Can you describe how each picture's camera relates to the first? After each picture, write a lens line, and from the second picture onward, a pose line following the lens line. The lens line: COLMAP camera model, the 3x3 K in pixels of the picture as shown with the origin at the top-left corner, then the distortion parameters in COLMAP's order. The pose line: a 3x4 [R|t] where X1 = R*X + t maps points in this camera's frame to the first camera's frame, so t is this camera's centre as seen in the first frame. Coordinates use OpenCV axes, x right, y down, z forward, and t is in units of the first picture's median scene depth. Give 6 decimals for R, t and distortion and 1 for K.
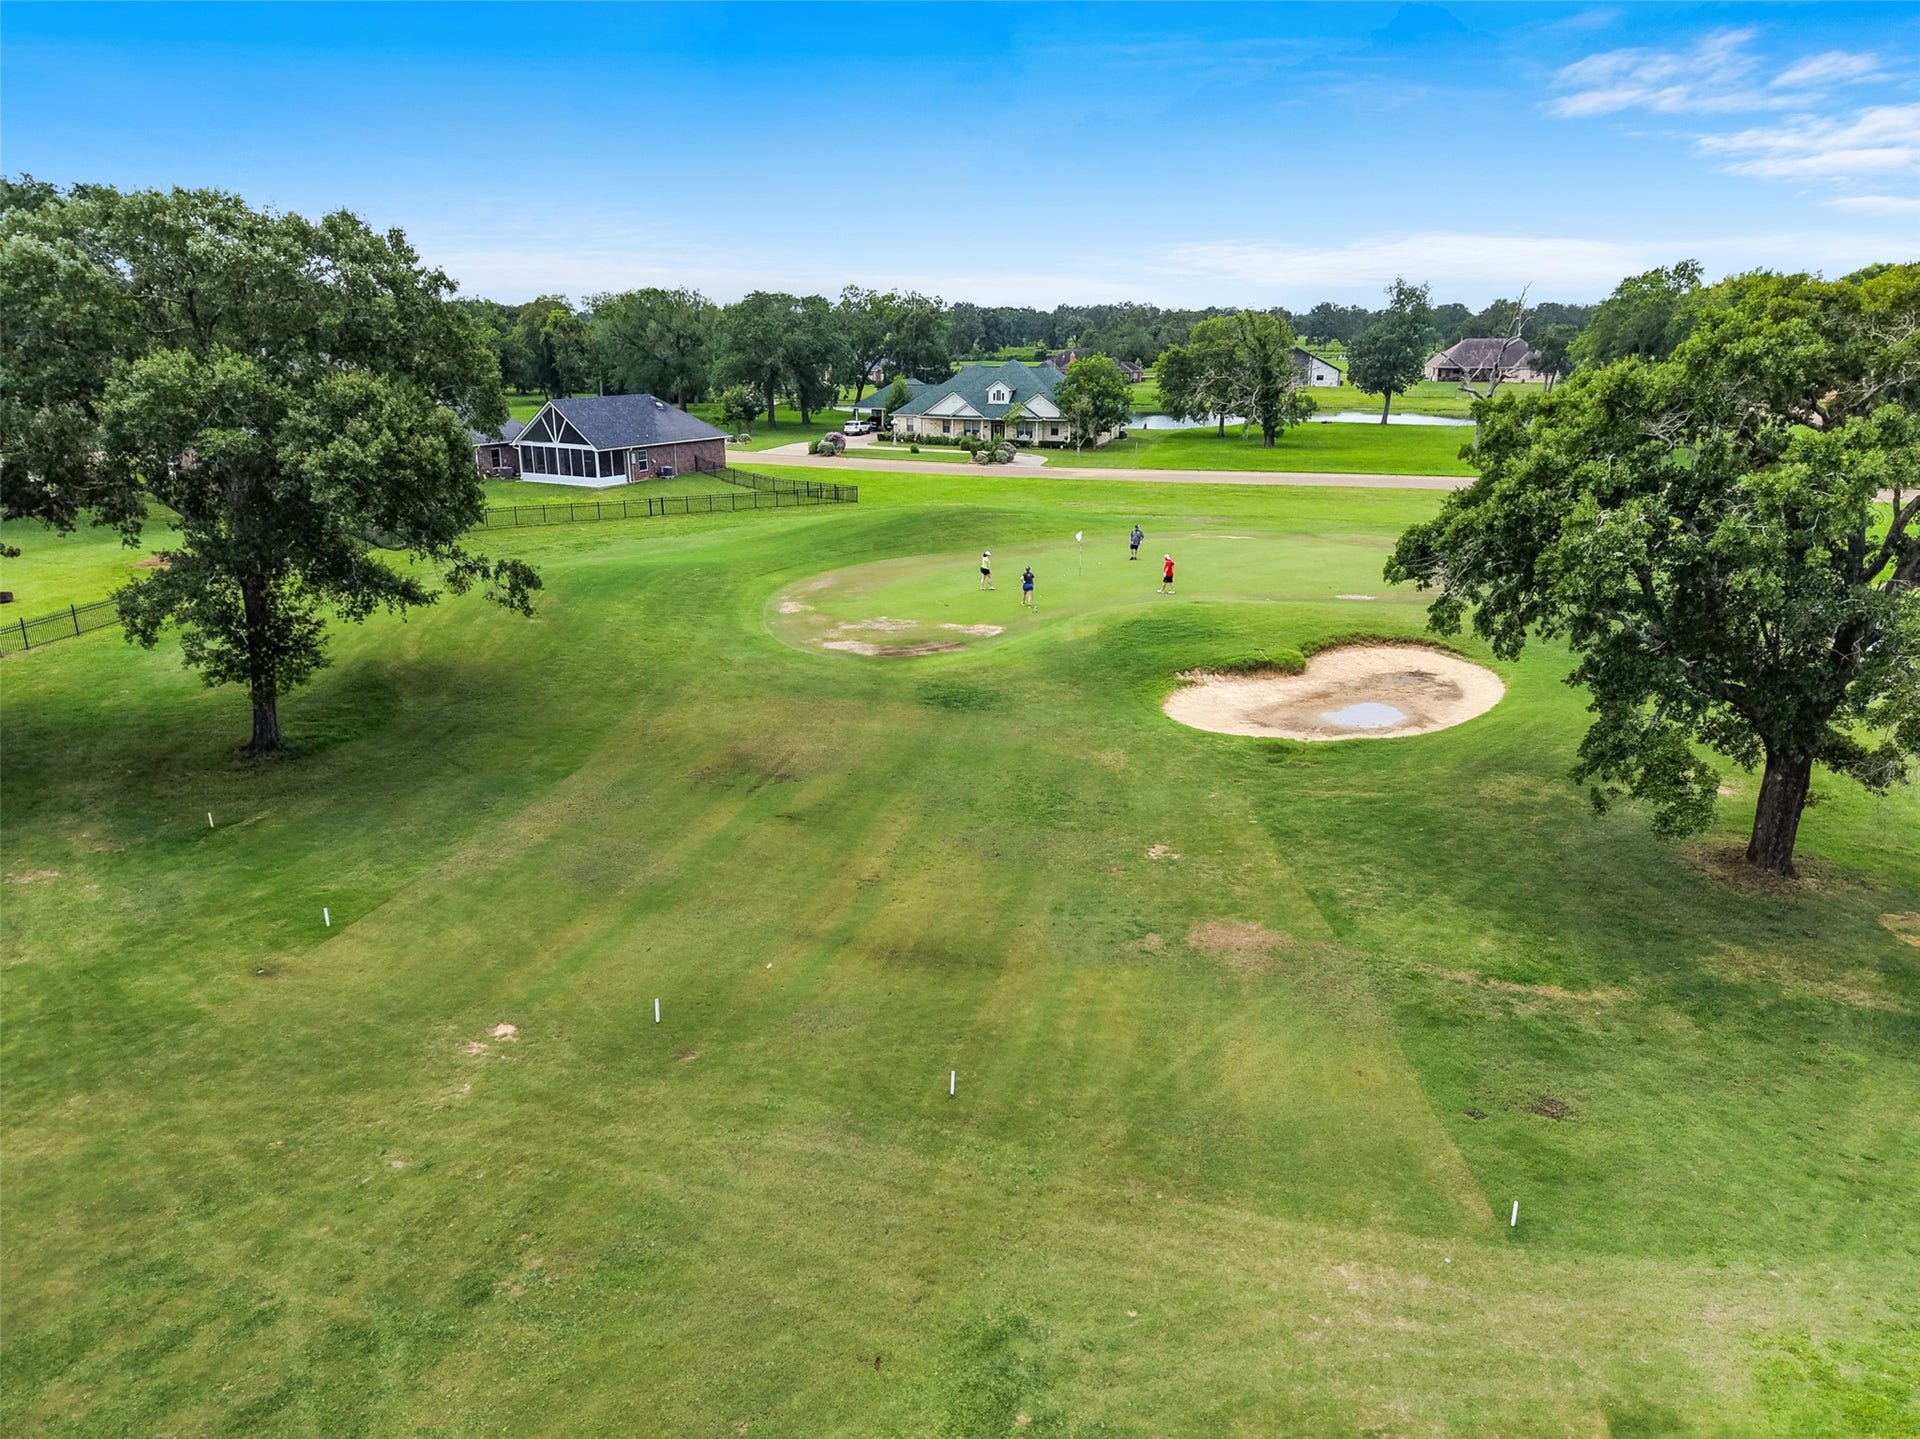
lens RADIAL K [[1259.5, 0, 974.6], [0, 1259.5, 689.6], [0, 0, 1]] dist [0.066967, -0.077628]
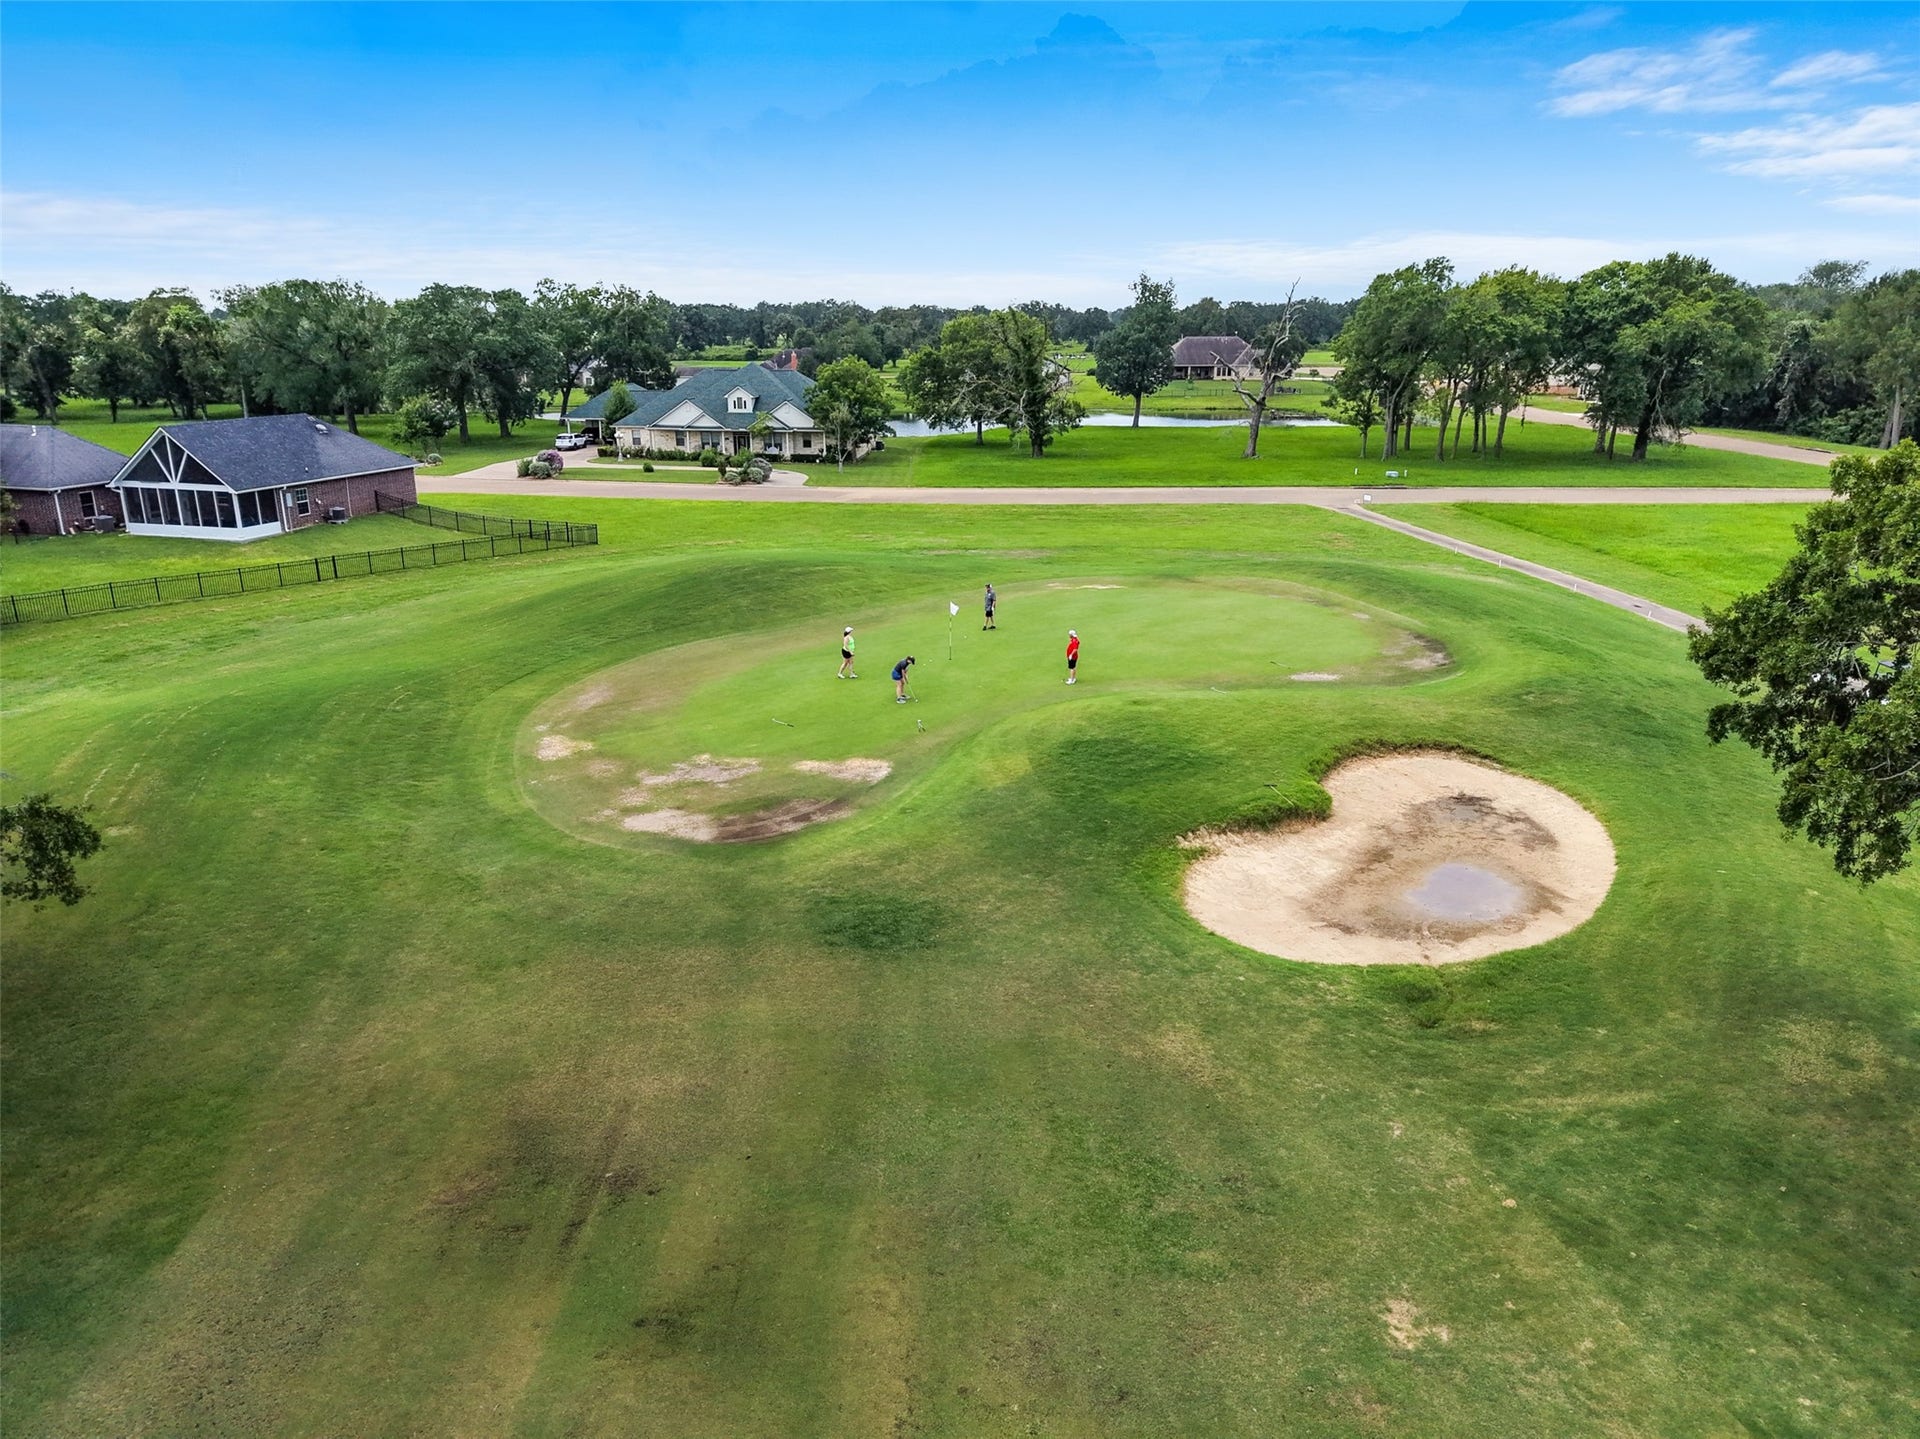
lens RADIAL K [[1259.5, 0, 974.6], [0, 1259.5, 689.6], [0, 0, 1]] dist [0.066967, -0.077628]
pose [[0.974303, -0.065418, 0.215534, -0.025433], [0.065048, 0.997843, 0.008818, -0.030754], [-0.215645, 0.005429, 0.976457, 0.102979]]
